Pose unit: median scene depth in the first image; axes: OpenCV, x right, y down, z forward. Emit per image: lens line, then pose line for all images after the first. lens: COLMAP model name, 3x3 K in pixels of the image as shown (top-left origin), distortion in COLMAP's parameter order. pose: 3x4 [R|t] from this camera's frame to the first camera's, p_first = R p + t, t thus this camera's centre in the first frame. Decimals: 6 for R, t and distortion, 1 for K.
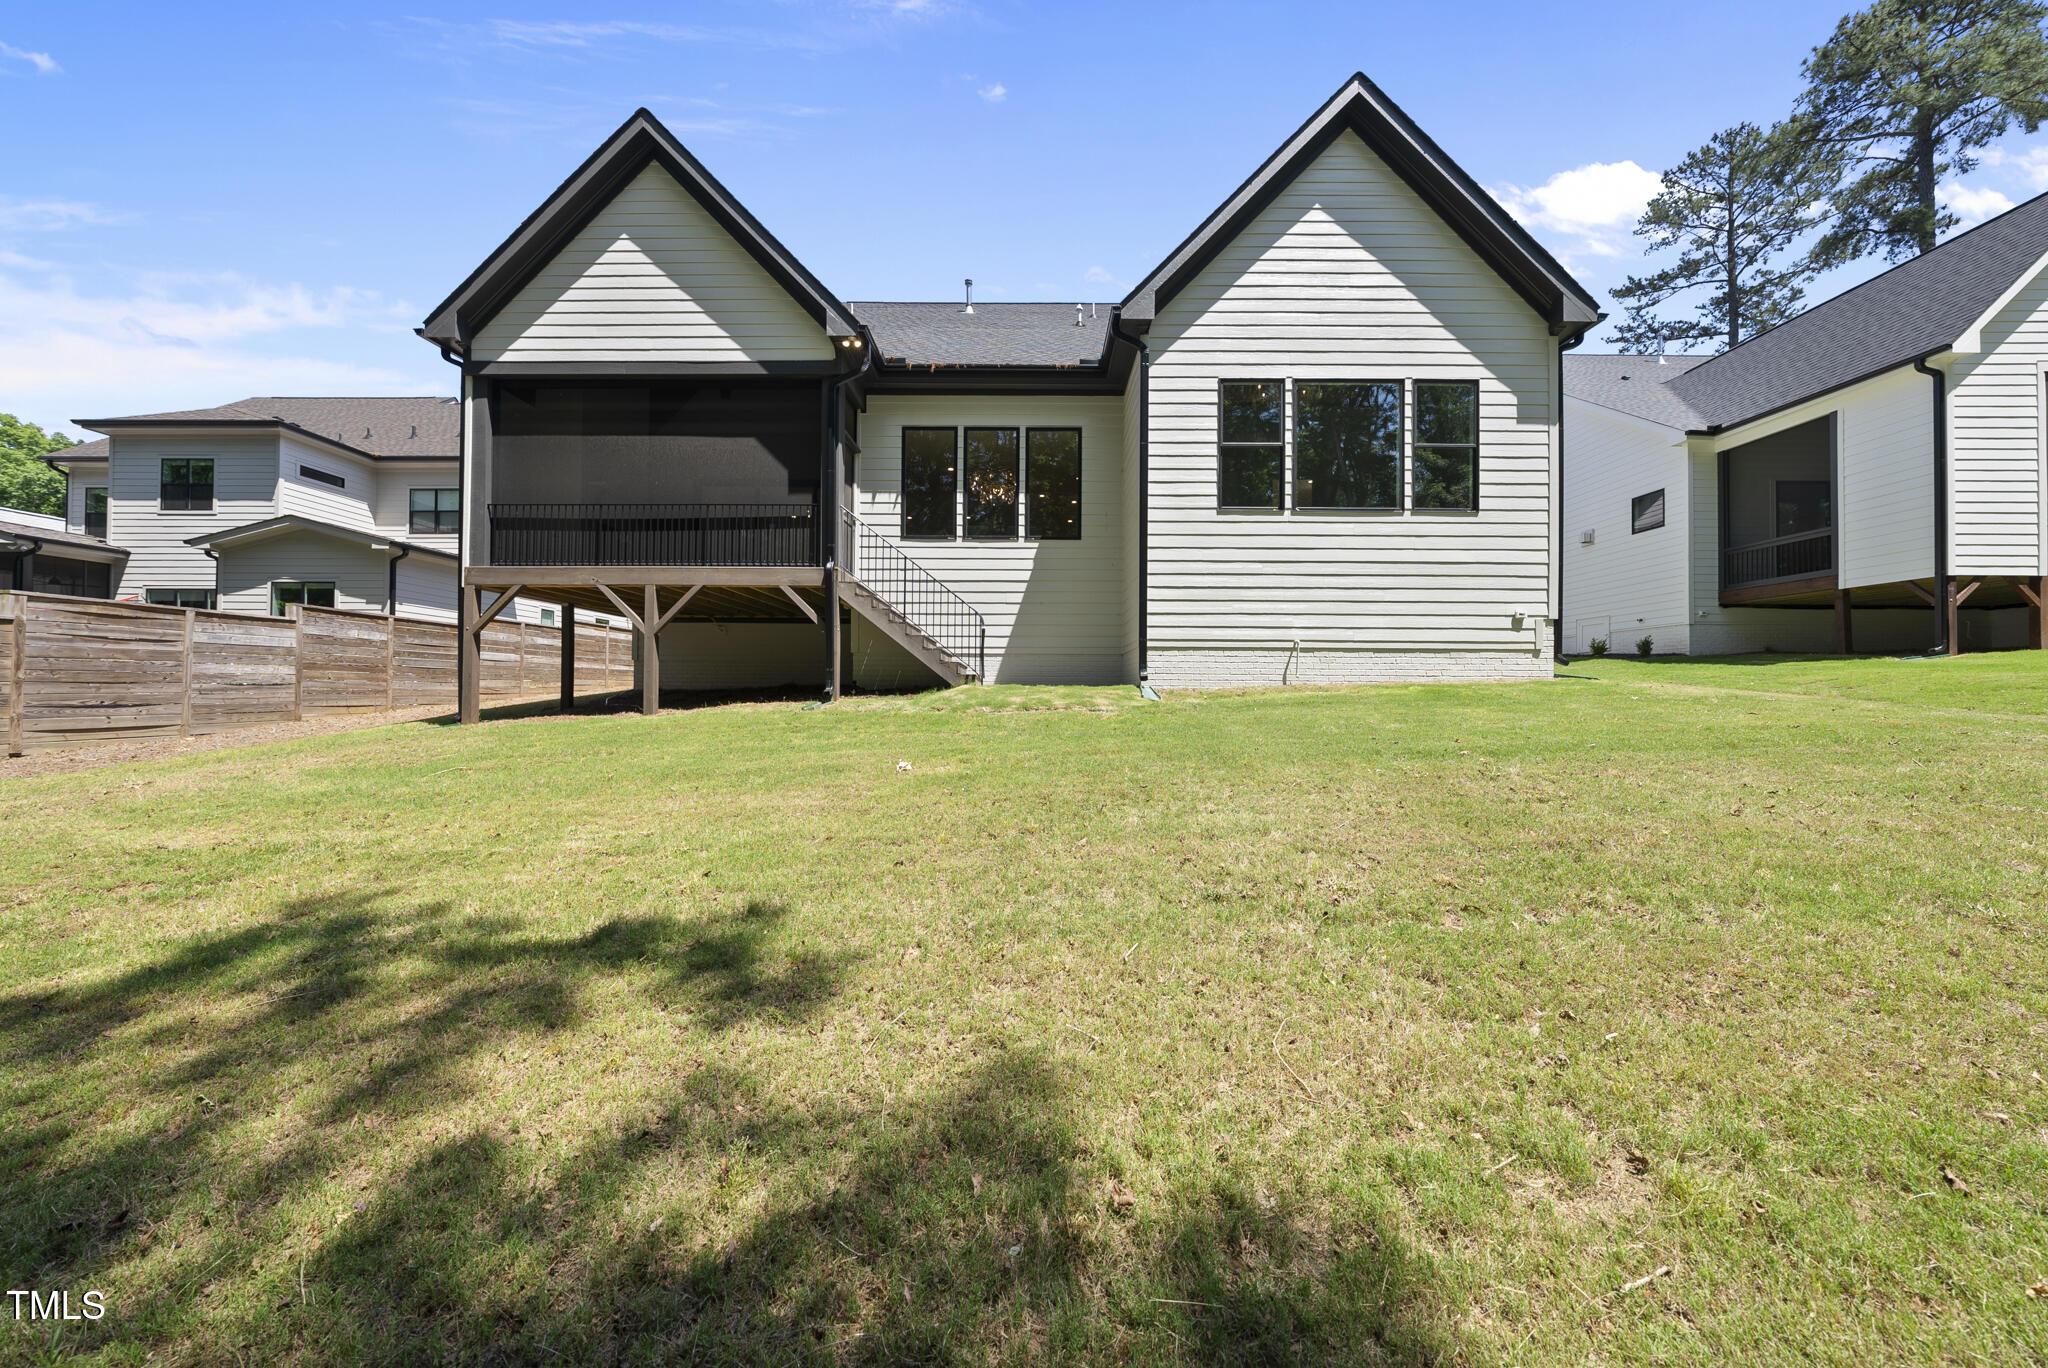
lens RADIAL K [[699.5, 0, 1020.7], [0, 699.5, 687.1], [0, 0, 1]] dist [-0.003703, 0.000445]
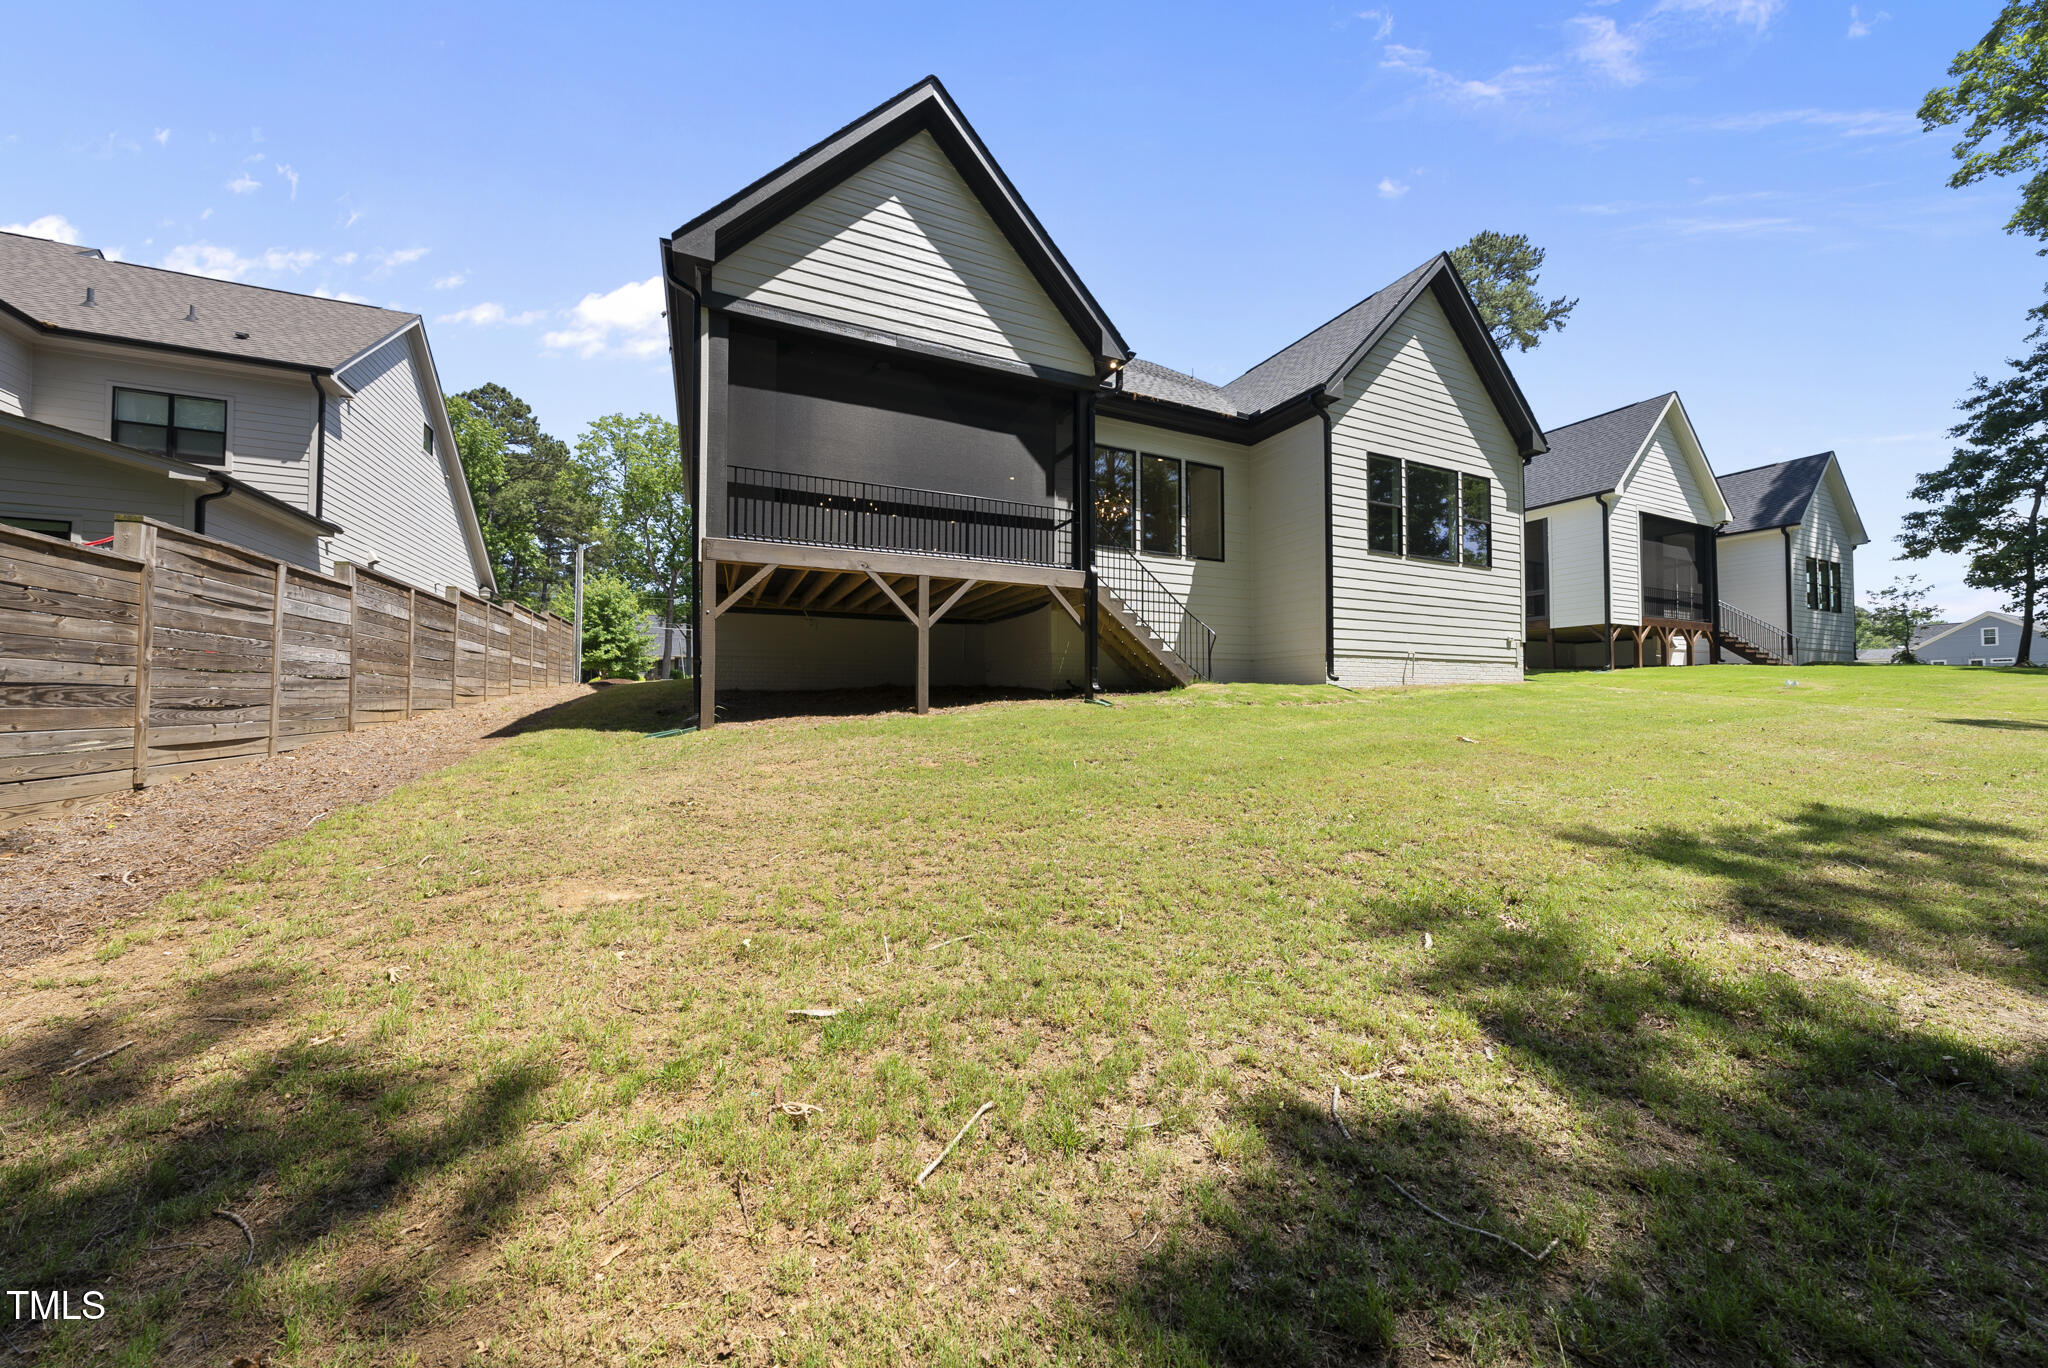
lens RADIAL K [[699.5, 0, 1027.2], [0, 699.5, 685.7], [0, 0, 1]] dist [-0.003703, 0.000445]
pose [[0.902322, 0.004950, 0.431034, -0.809918], [0.001432, 0.999894, -0.014481, 0.015551], [-0.431060, 0.013684, 0.902220, 0.093503]]
